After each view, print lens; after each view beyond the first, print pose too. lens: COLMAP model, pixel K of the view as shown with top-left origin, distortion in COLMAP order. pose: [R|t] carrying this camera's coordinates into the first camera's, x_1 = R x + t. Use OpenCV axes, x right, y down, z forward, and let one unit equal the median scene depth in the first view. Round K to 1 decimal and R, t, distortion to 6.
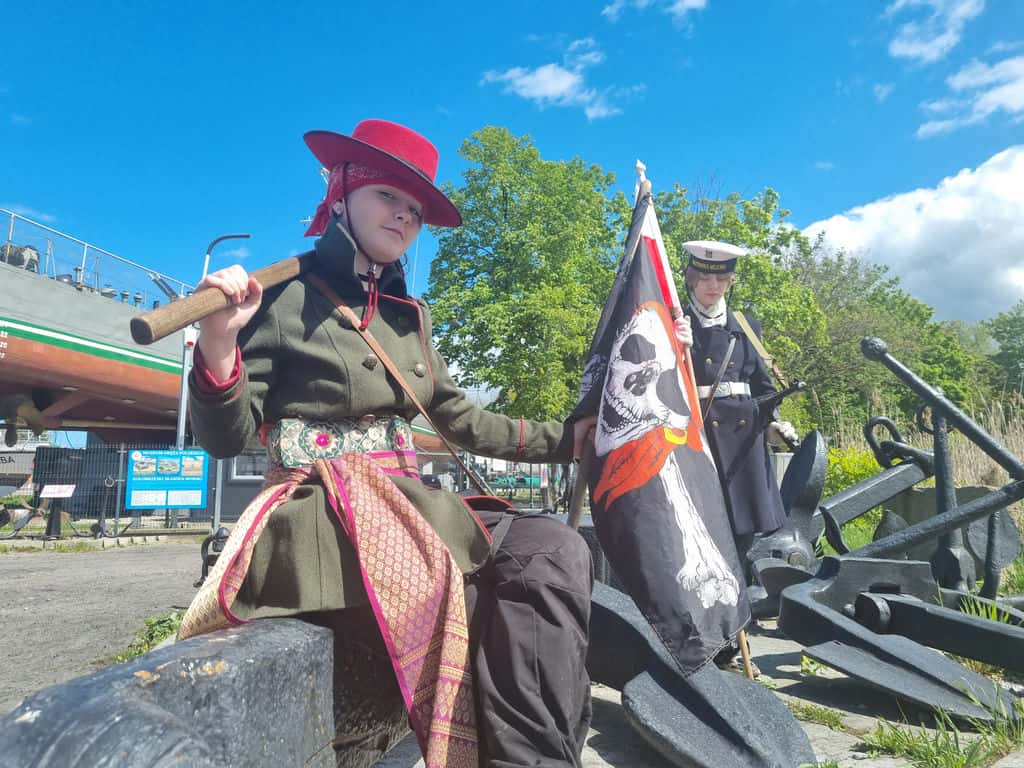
lens RADIAL K [[766.0, 0, 513.0], [0, 766.0, 383.7], [0, 0, 1]] dist [0.007245, 0.000598]
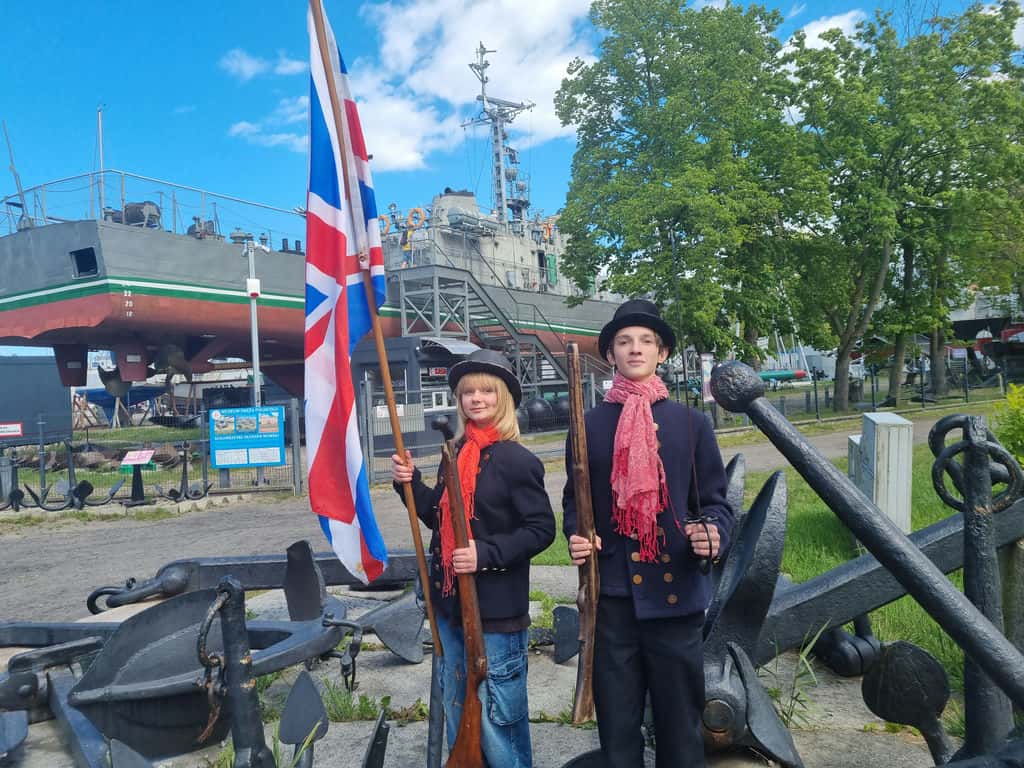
lens RADIAL K [[766.0, 0, 511.2], [0, 766.0, 383.9], [0, 0, 1]] dist [0.007245, 0.000598]
pose [[0.951654, -0.048487, -0.303321, 0.166229], [0.091702, 0.987279, 0.129890, -0.037896], [0.293164, -0.151426, 0.943994, 0.191265]]
